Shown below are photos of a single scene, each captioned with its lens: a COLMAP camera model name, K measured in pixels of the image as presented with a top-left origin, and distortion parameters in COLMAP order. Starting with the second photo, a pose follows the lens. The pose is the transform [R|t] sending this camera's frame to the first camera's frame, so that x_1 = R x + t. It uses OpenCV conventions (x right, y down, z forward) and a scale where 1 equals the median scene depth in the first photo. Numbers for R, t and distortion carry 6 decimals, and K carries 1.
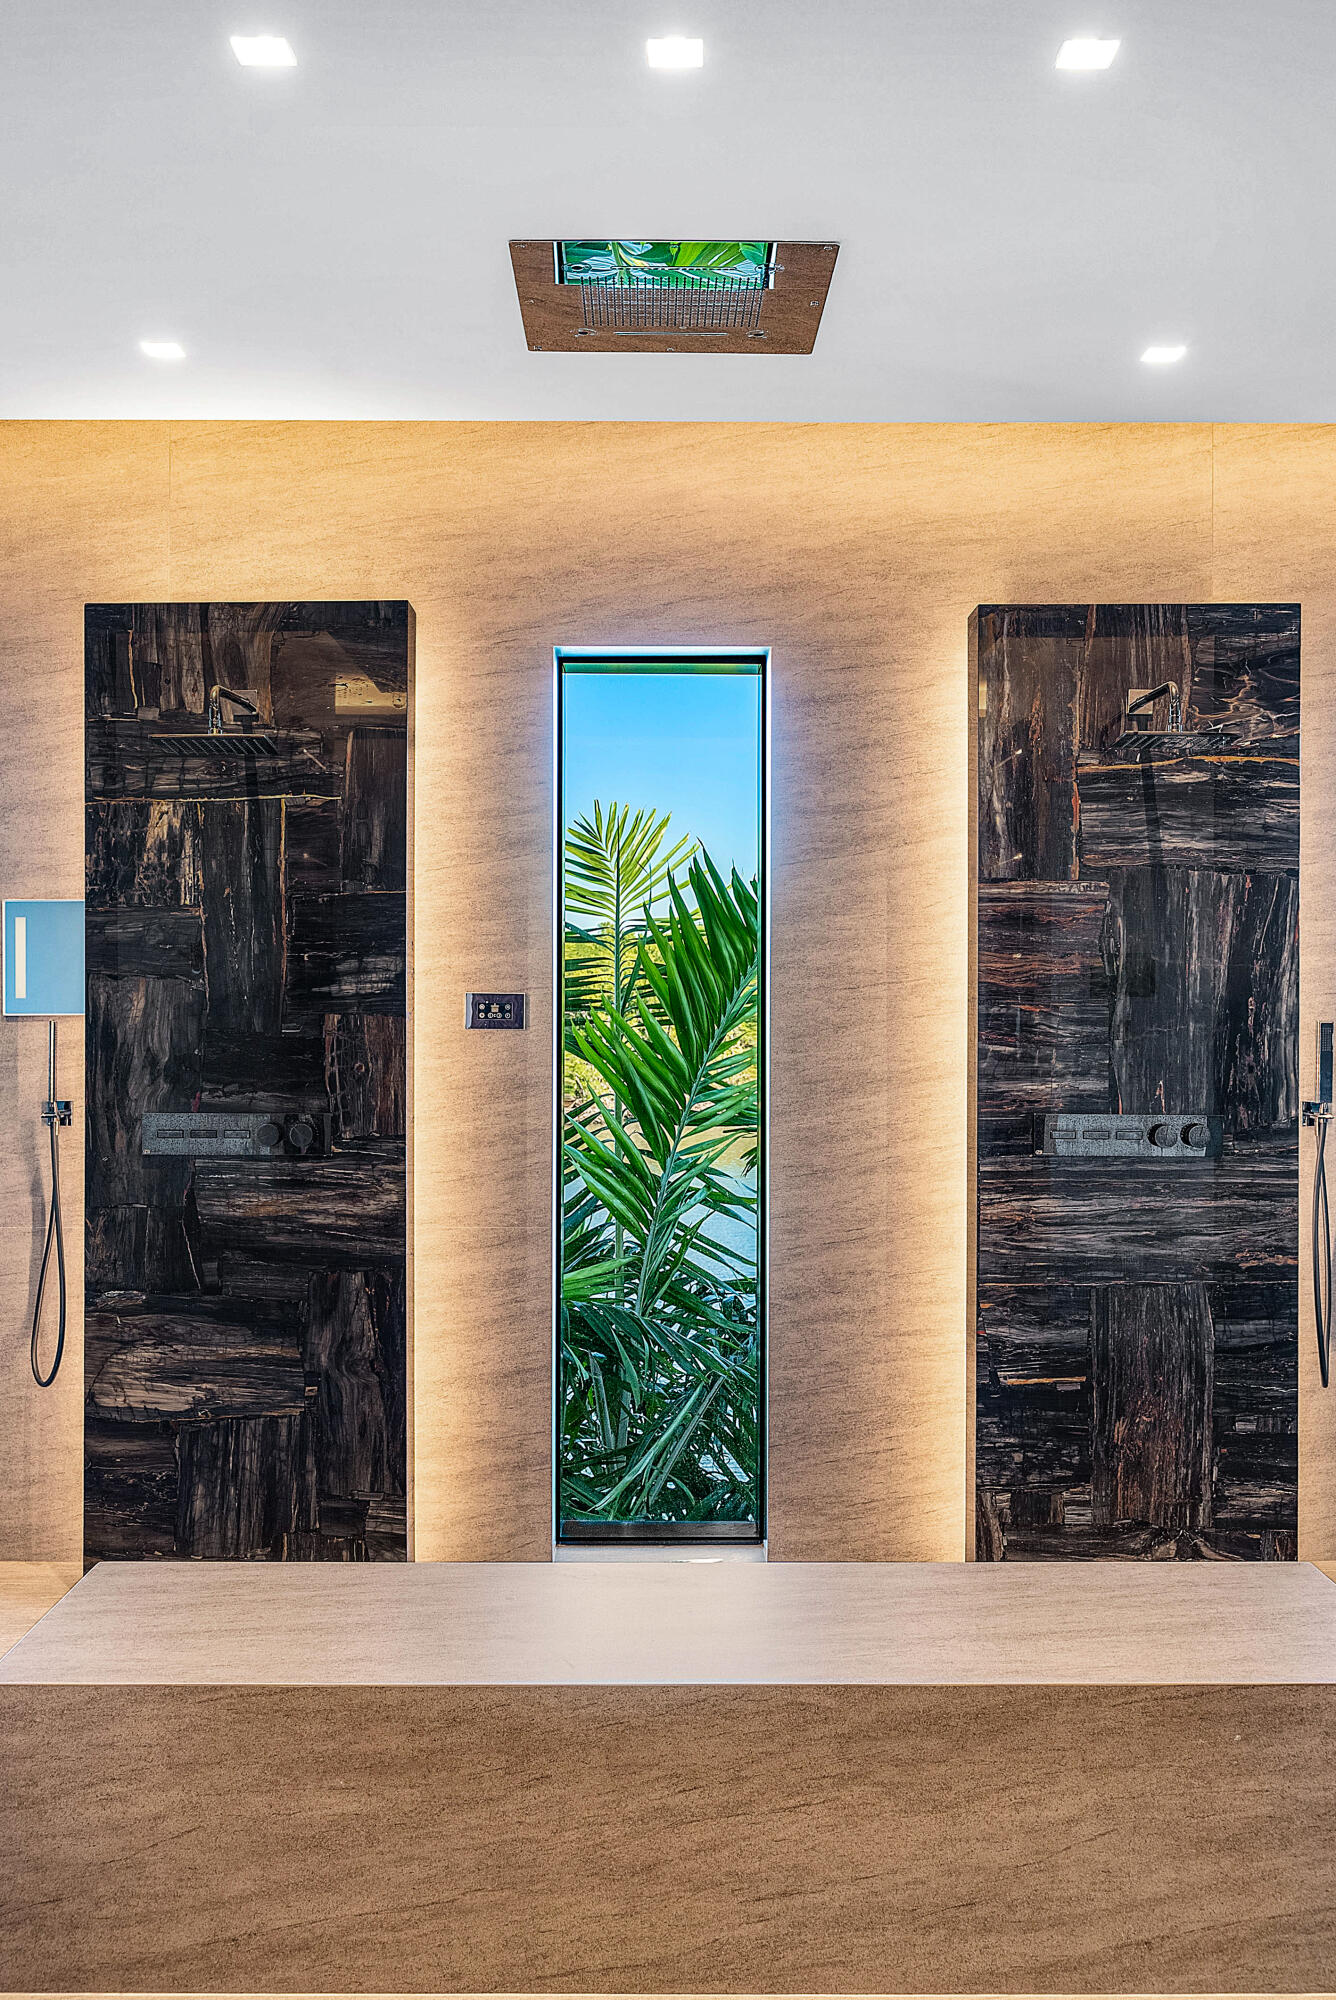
lens RADIAL K [[1939.7, 0, 669.7], [0, 1939.7, 997.9], [0, 0, 1]] dist [0.007186, 0.000000]
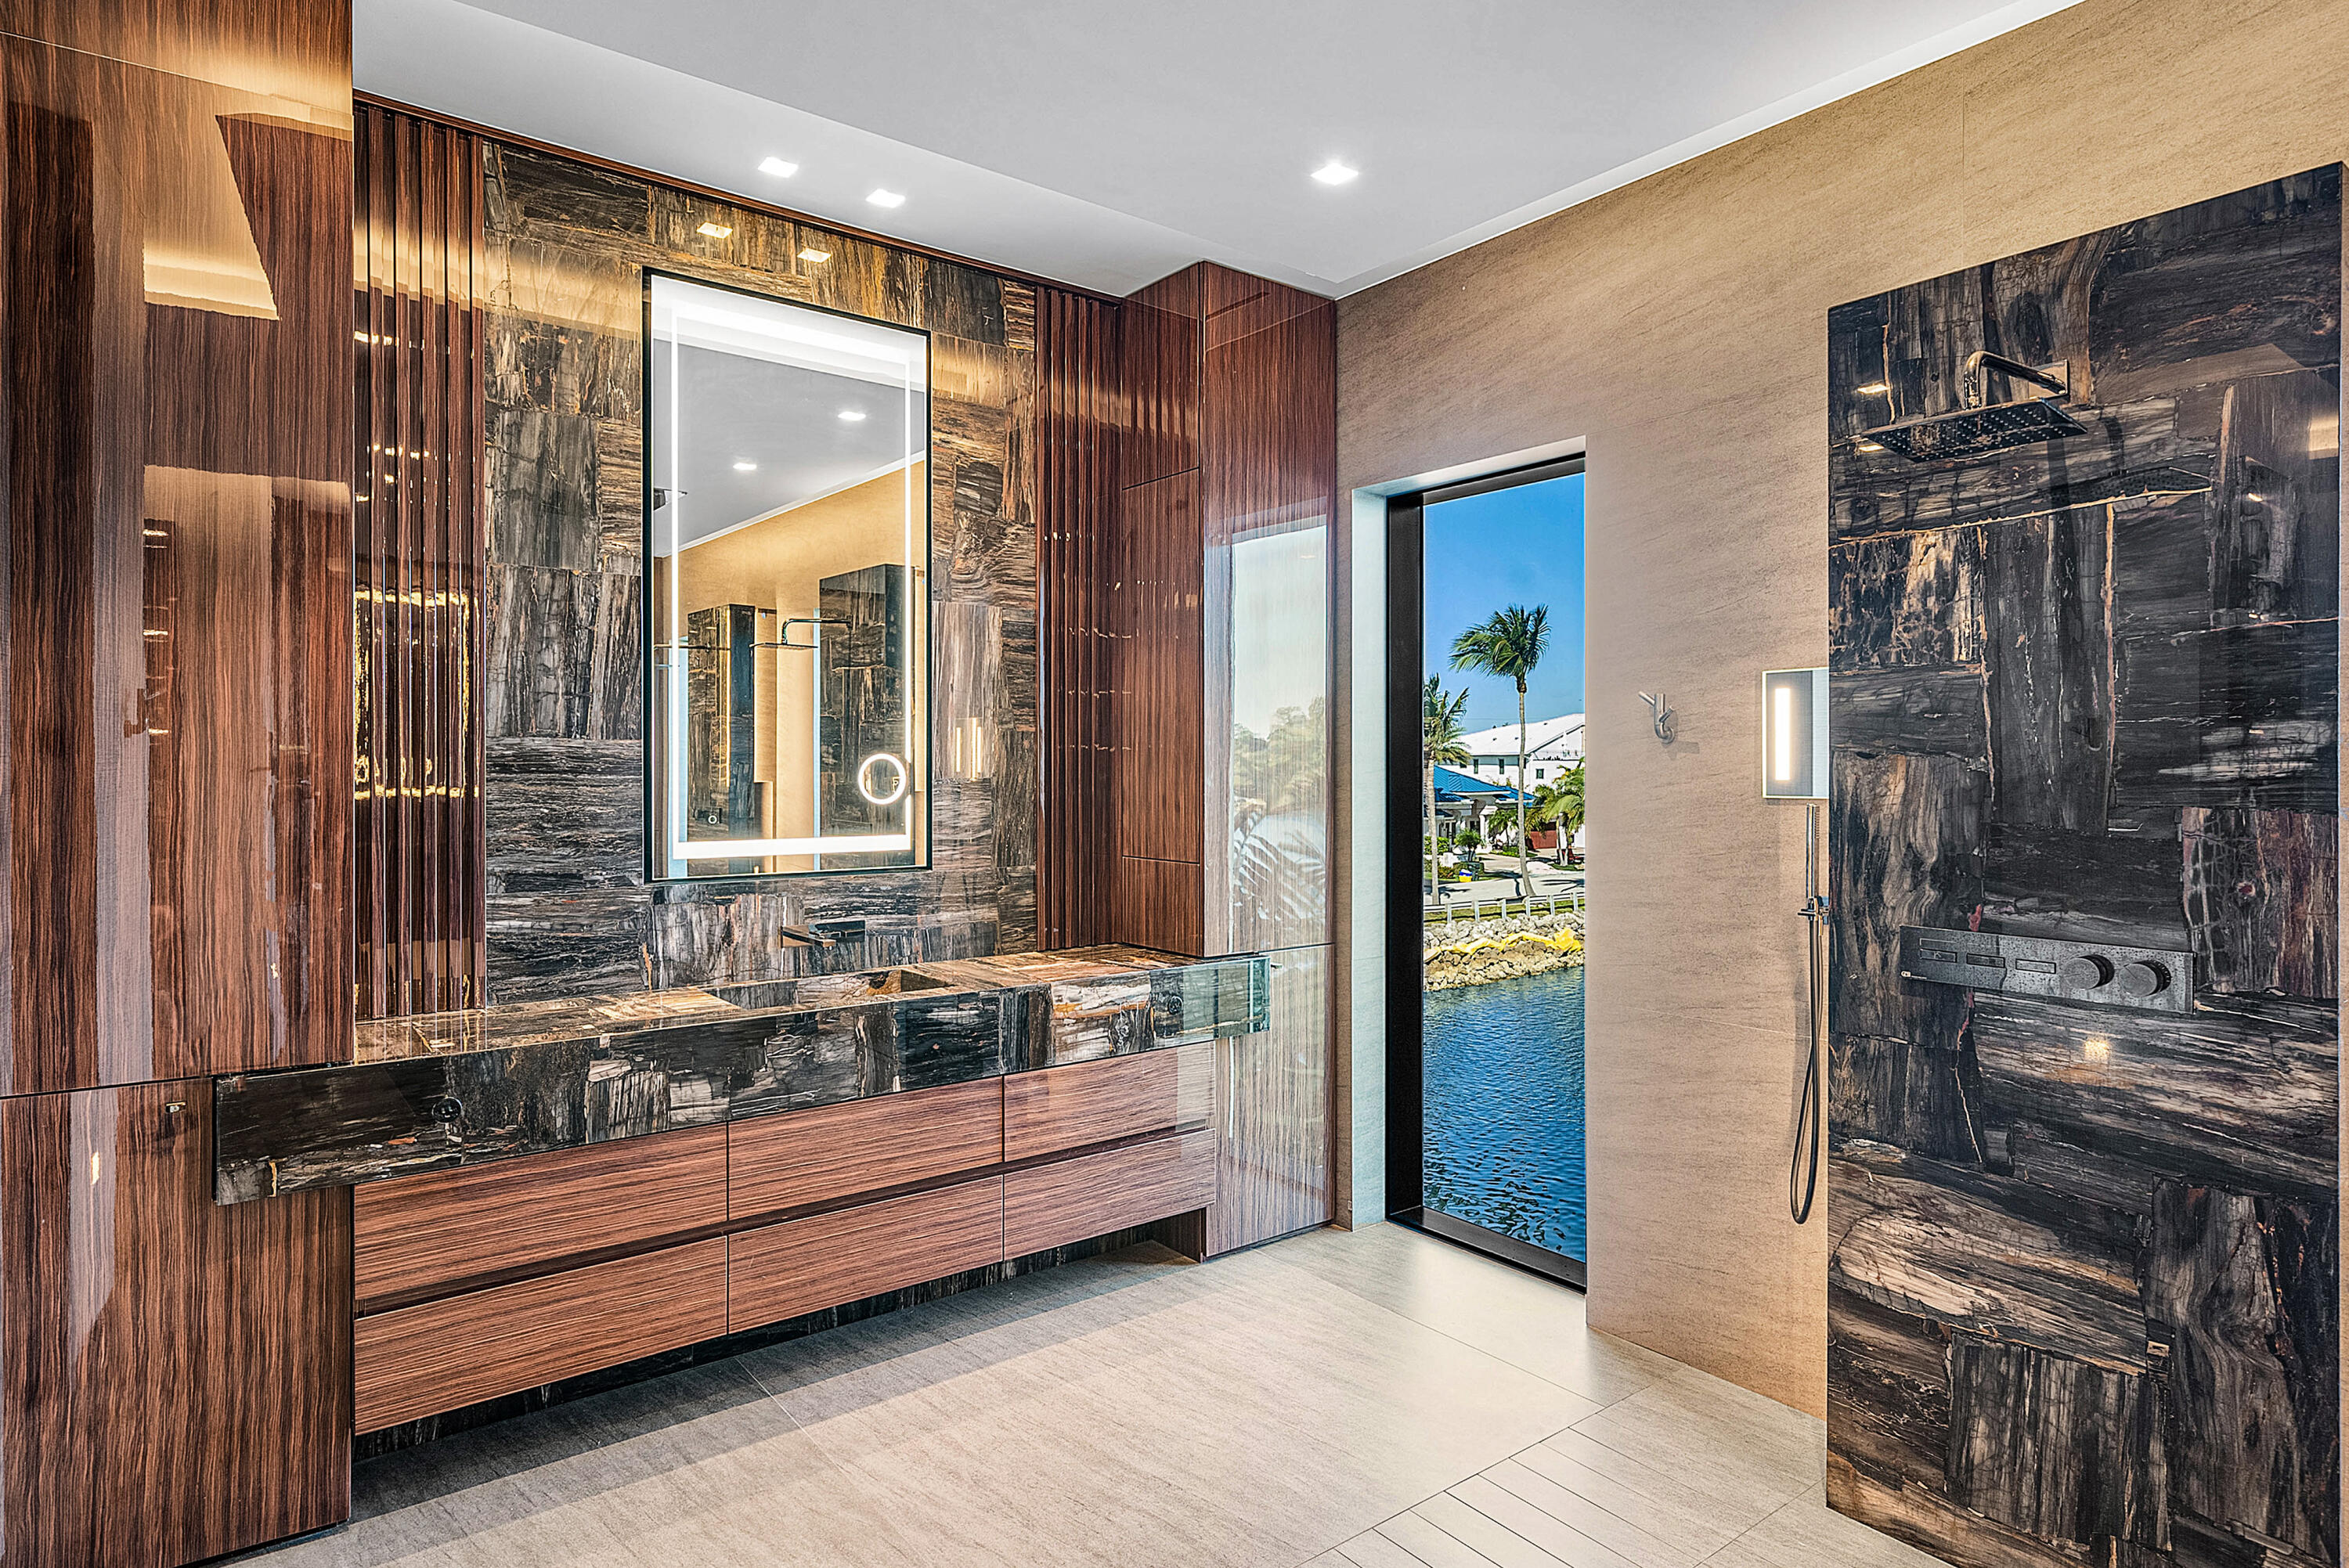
lens RADIAL K [[1281.4, 0, 1184.8], [0, 1281.4, 763.1], [0, 0, 1]] dist [-0.000112, 0.000540]
pose [[0.605769, -0.001026, -0.795640, -0.030511], [-0.002561, 0.999991, -0.003239, -0.004843], [0.795636, 0.003999, 0.605762, 0.444648]]
